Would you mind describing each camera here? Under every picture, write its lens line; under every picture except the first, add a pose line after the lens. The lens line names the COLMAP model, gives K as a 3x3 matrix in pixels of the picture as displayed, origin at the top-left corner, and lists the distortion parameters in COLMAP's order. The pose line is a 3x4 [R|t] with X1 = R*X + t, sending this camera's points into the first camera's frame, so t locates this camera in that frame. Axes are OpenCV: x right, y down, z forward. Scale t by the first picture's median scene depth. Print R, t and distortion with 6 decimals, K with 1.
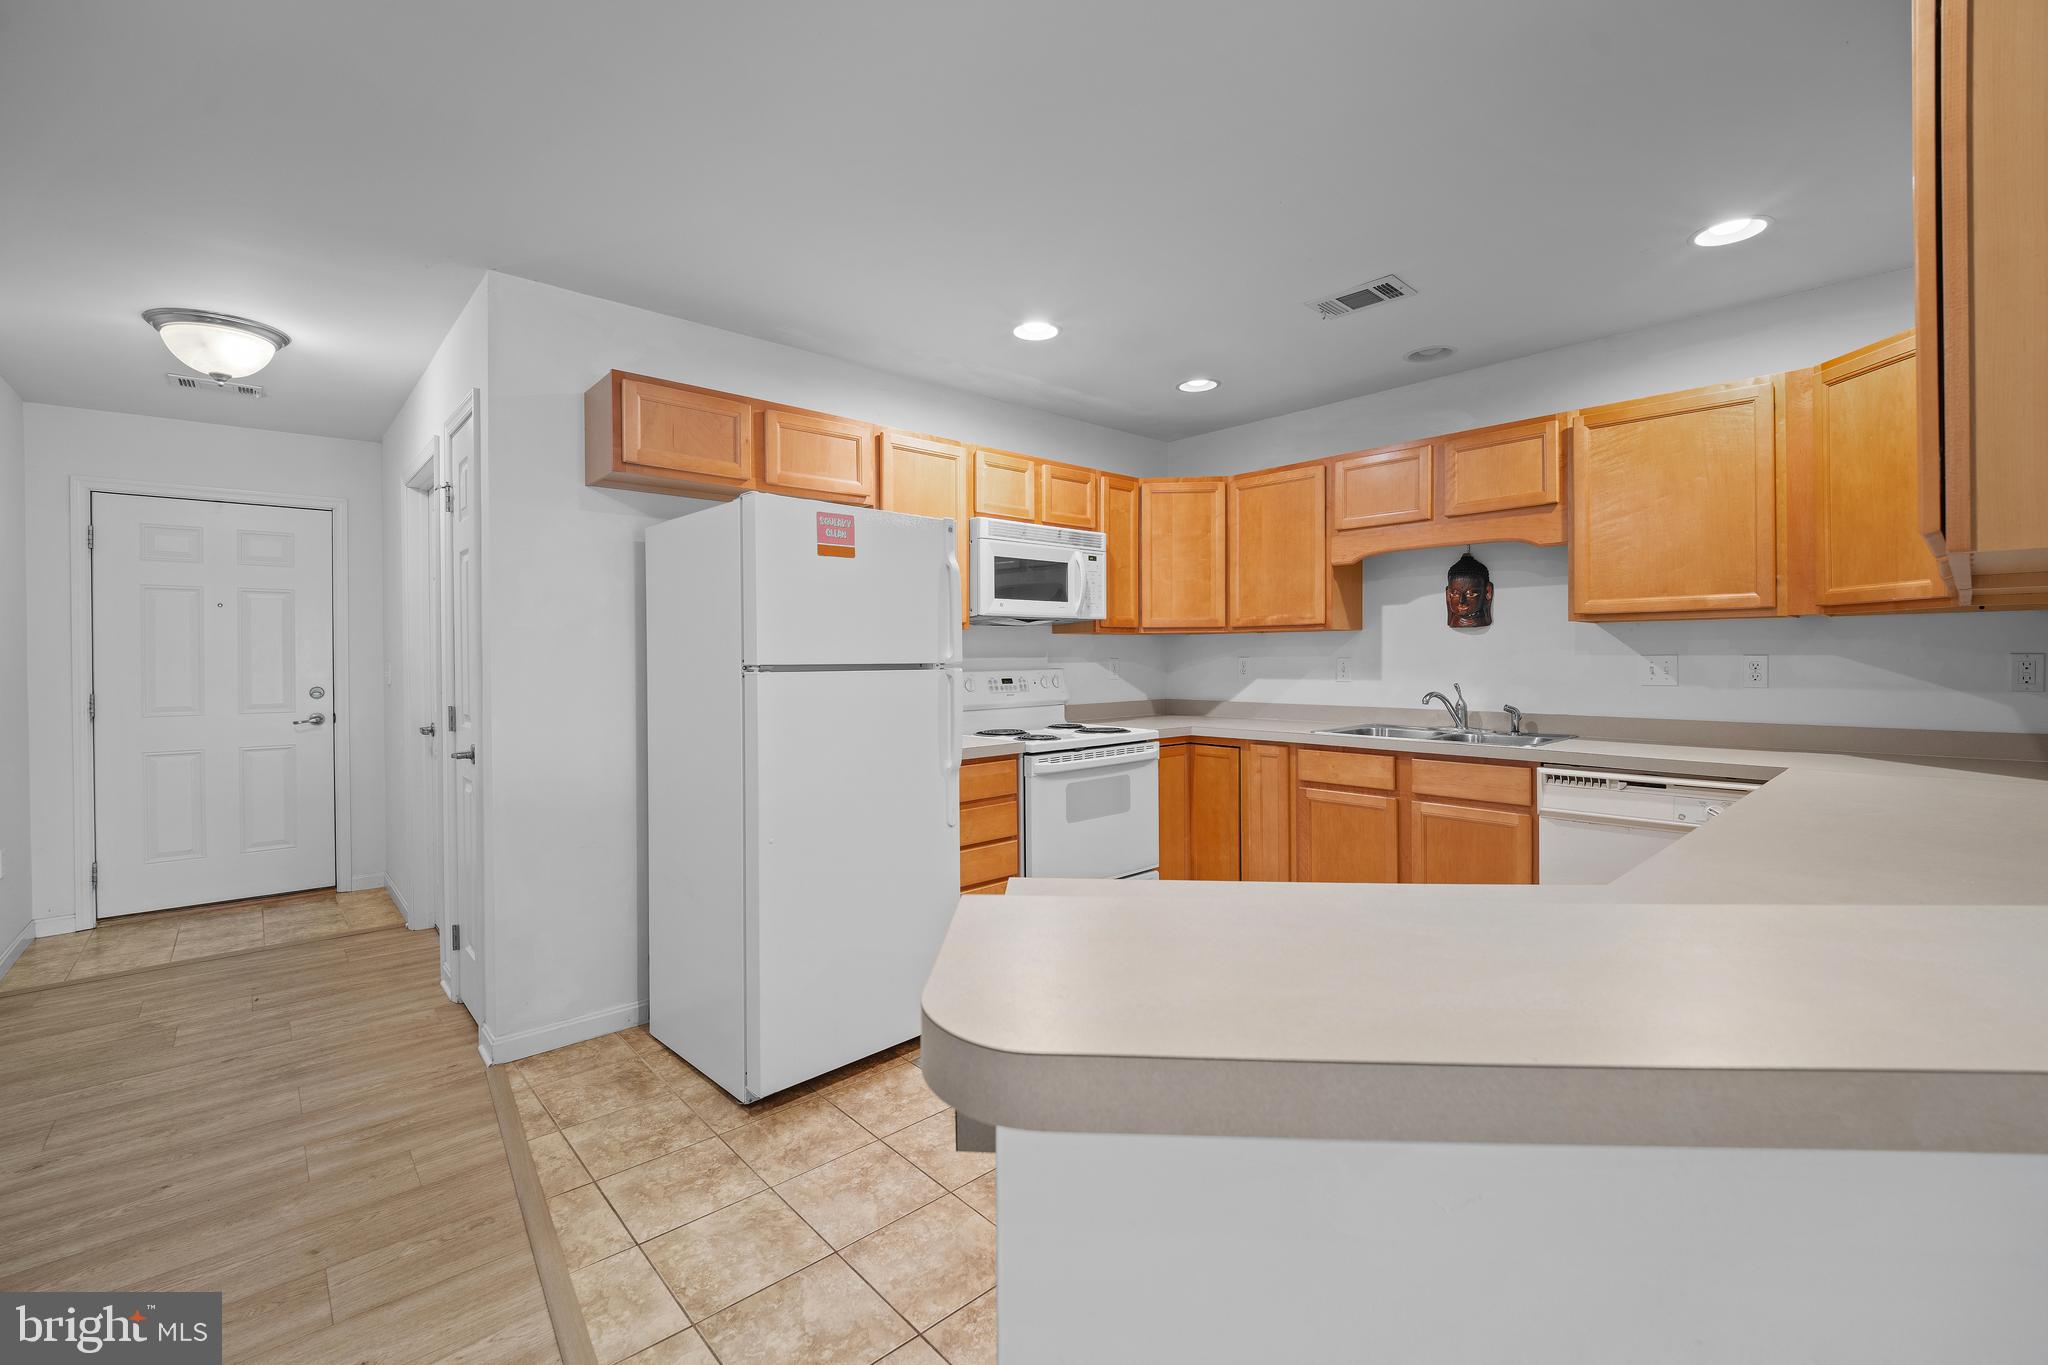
lens RADIAL K [[846.6, 0, 1008.1], [0, 846.6, 661.2], [0, 0, 1]] dist [-0.007164, -0.004595]
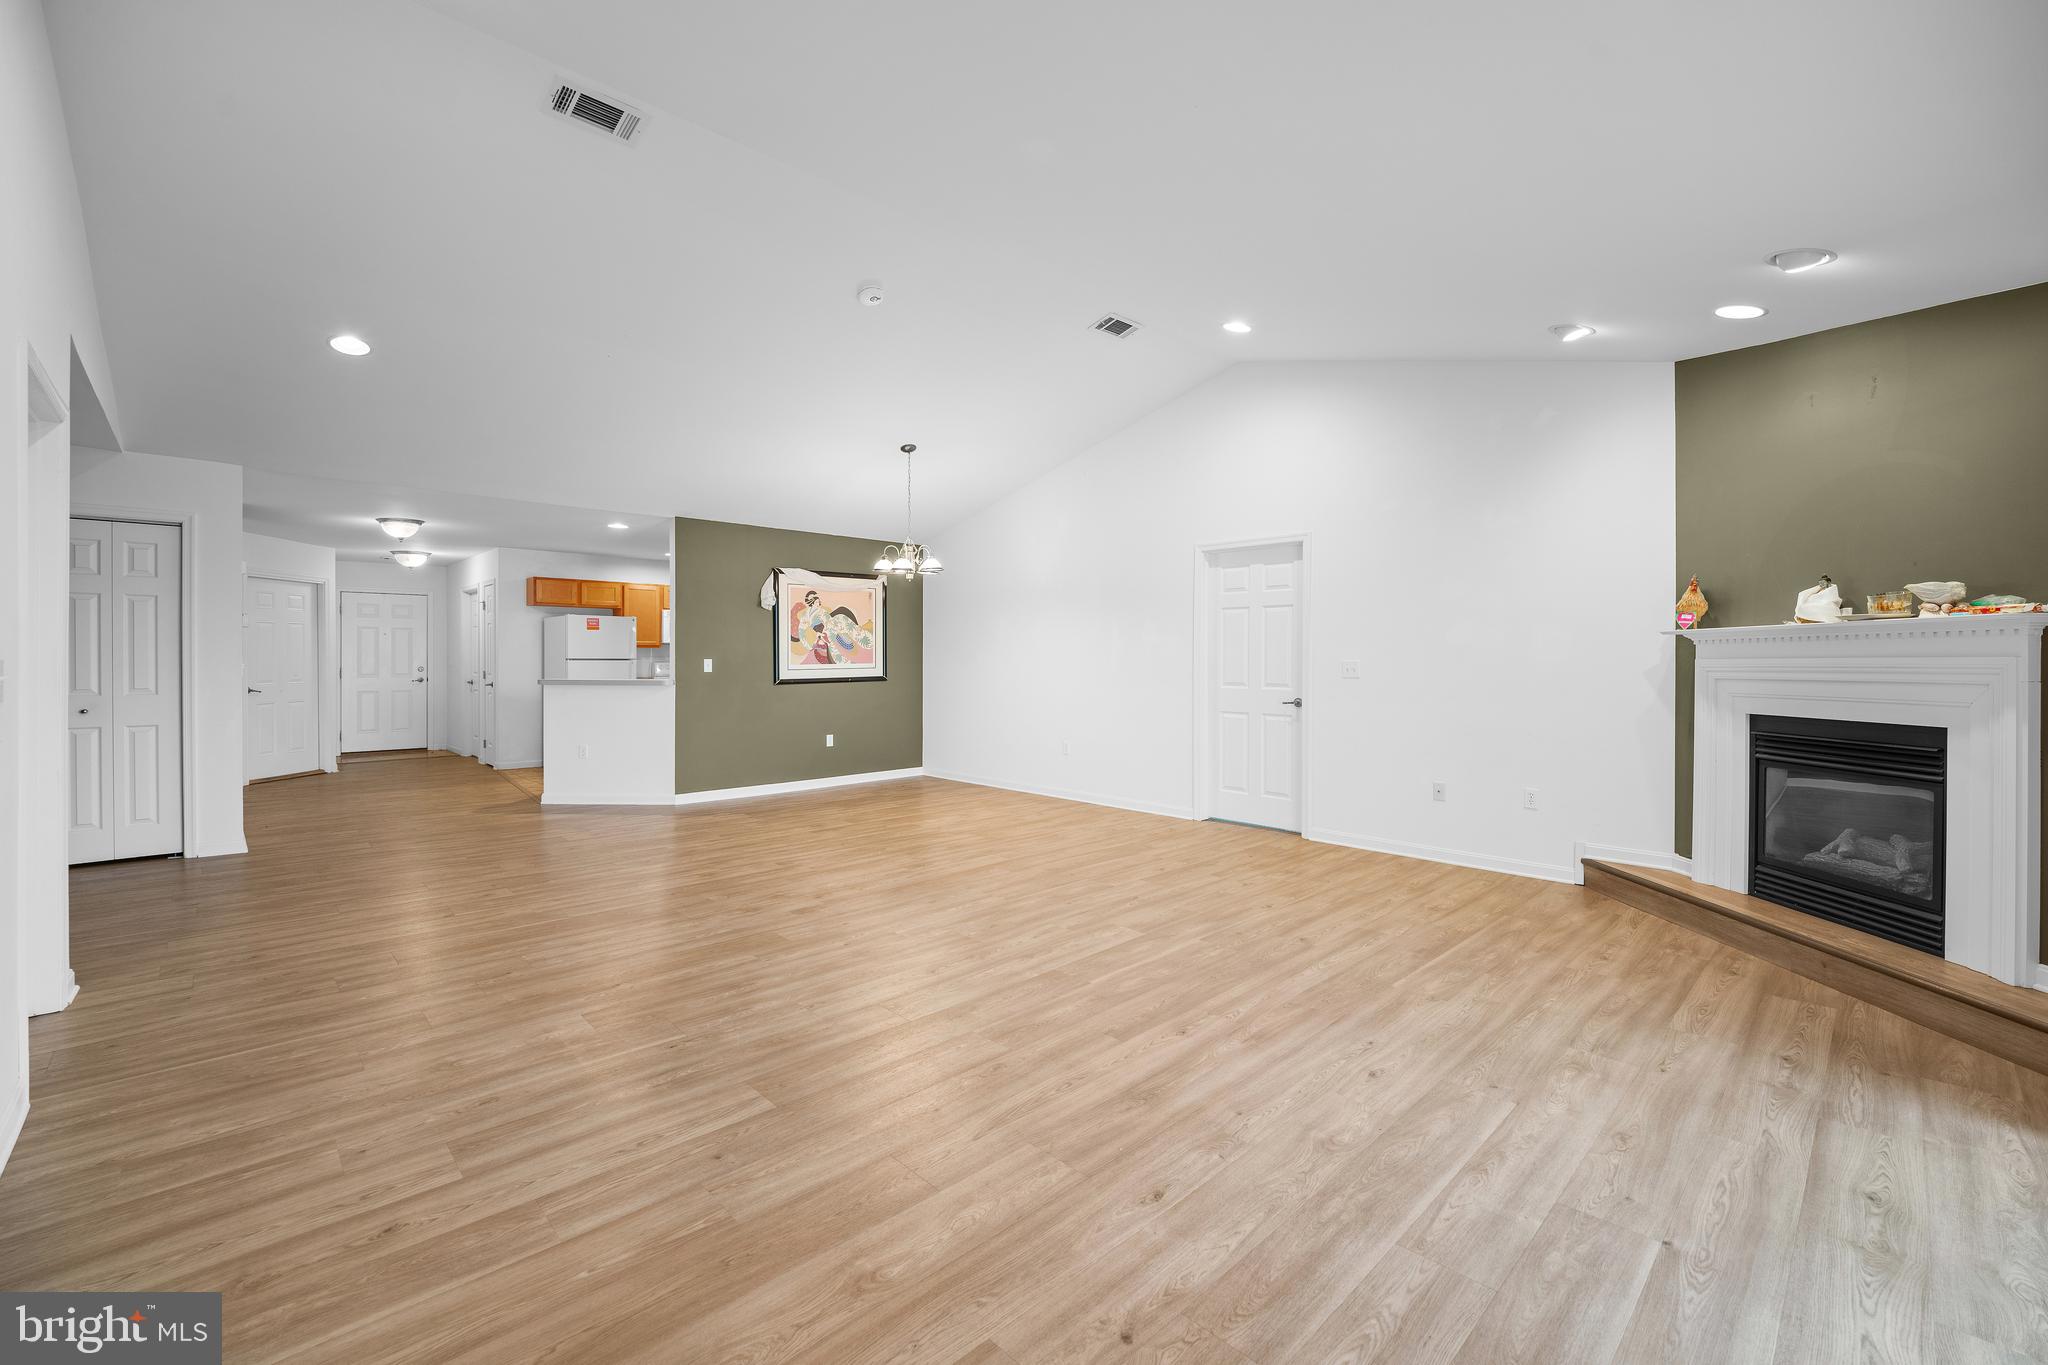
lens RADIAL K [[846.6, 0, 1013.2], [0, 846.6, 665.0], [0, 0, 1]] dist [-0.007164, -0.004595]
pose [[0.999482, 0.009041, 0.030889, 1.145364], [-0.009134, 0.999954, 0.002872, 0.002838], [-0.030862, -0.003152, 0.999519, -2.076554]]
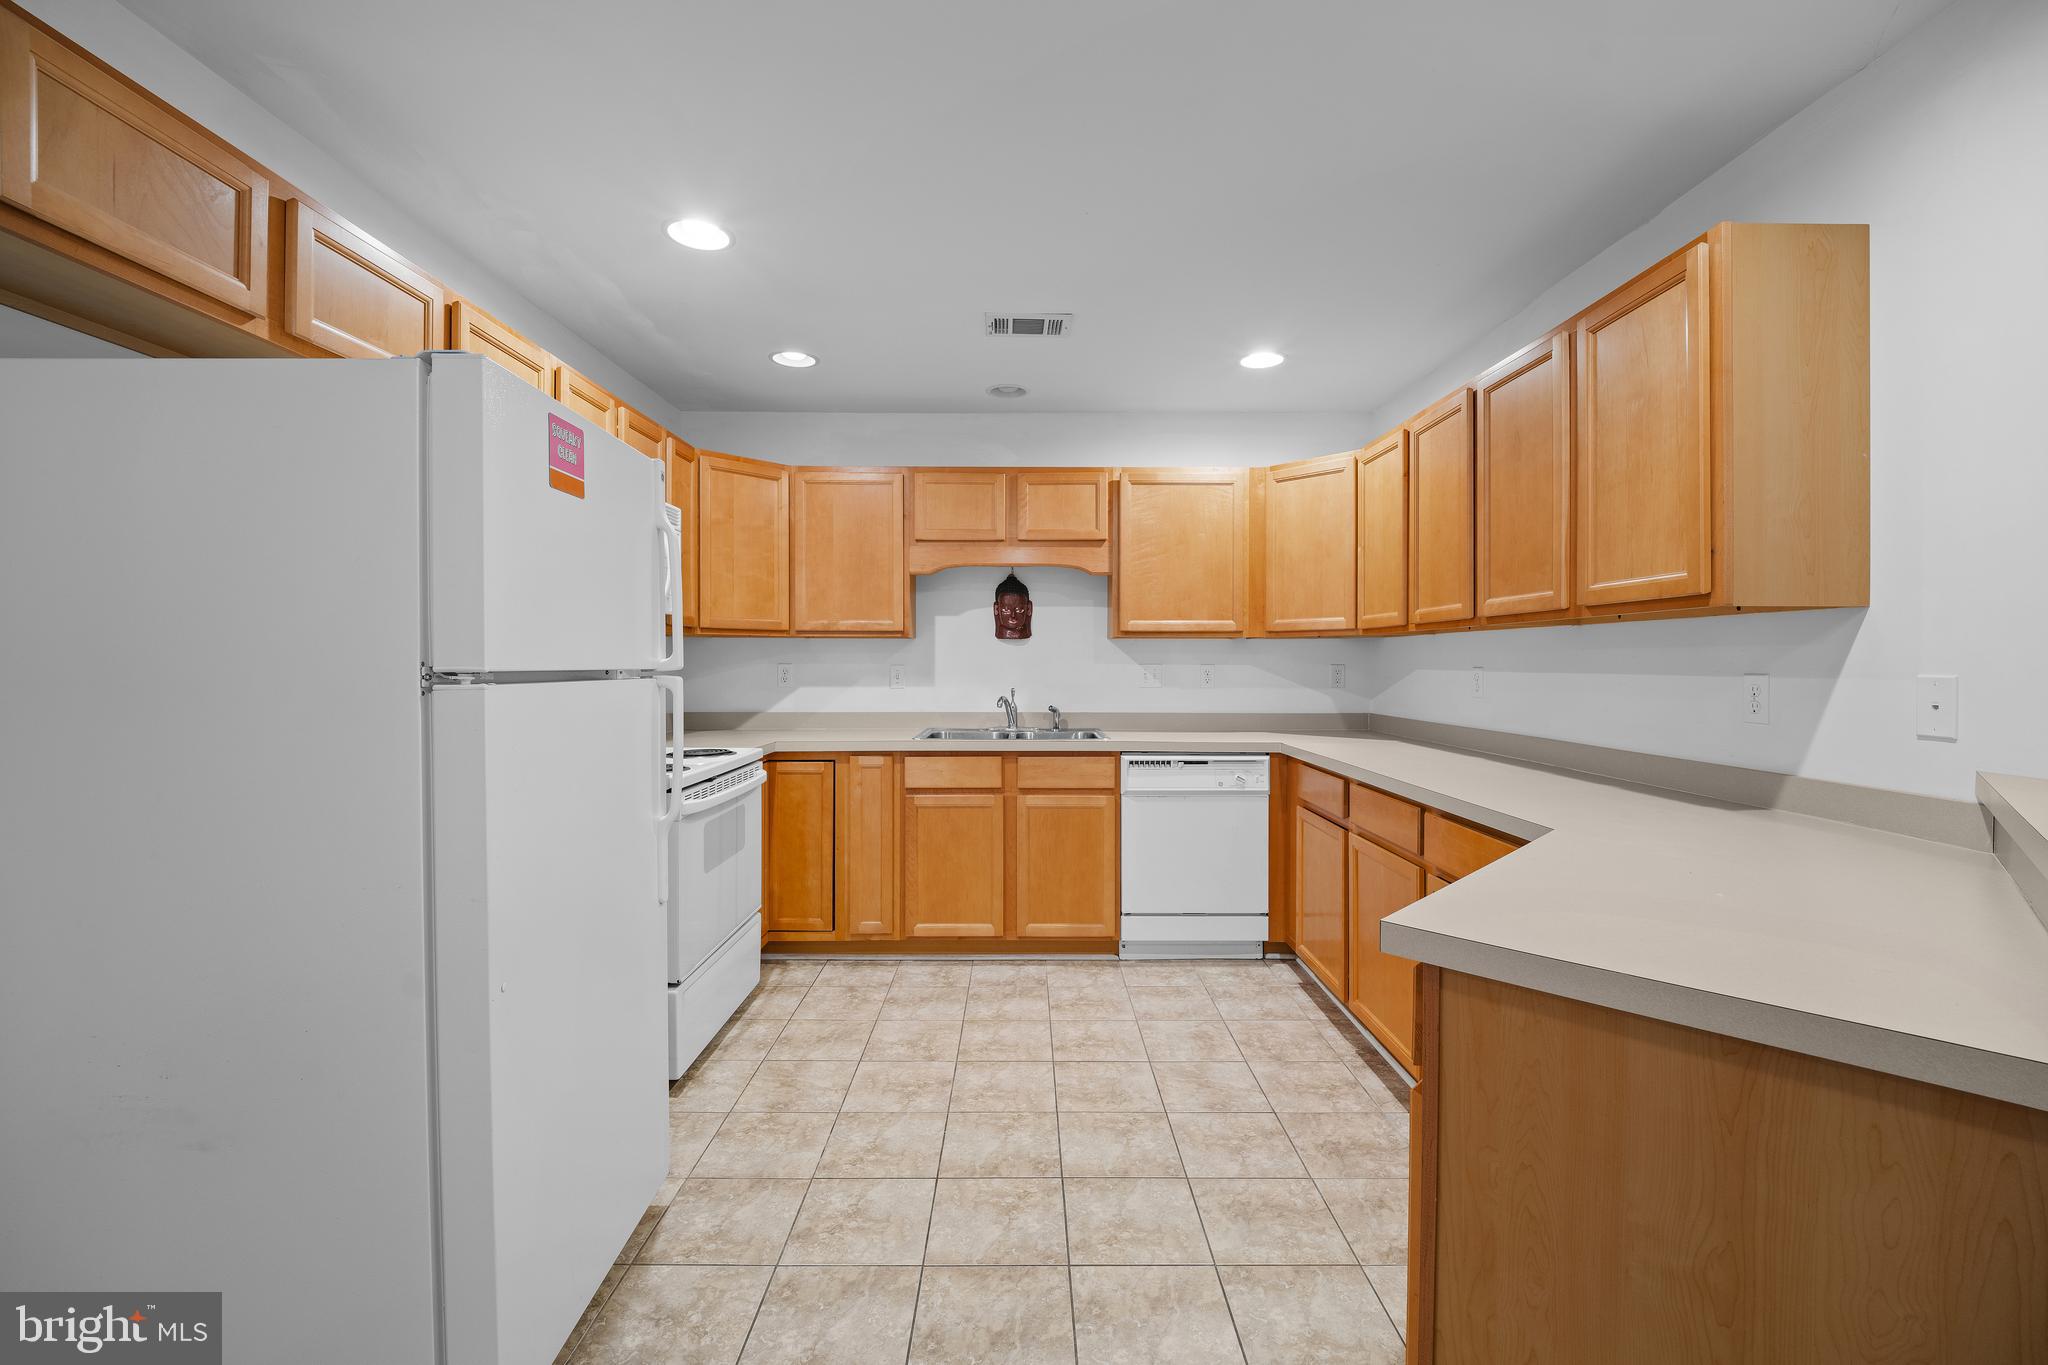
lens RADIAL K [[846.6, 0, 1028.0], [0, 846.6, 670.2], [0, 0, 1]] dist [-0.007164, -0.004595]
pose [[0.655587, 0.001470, 0.755118, -0.334174], [-0.002309, 0.999997, 0.000058, 0.002032], [-0.755116, -0.001781, 0.655588, 0.263485]]
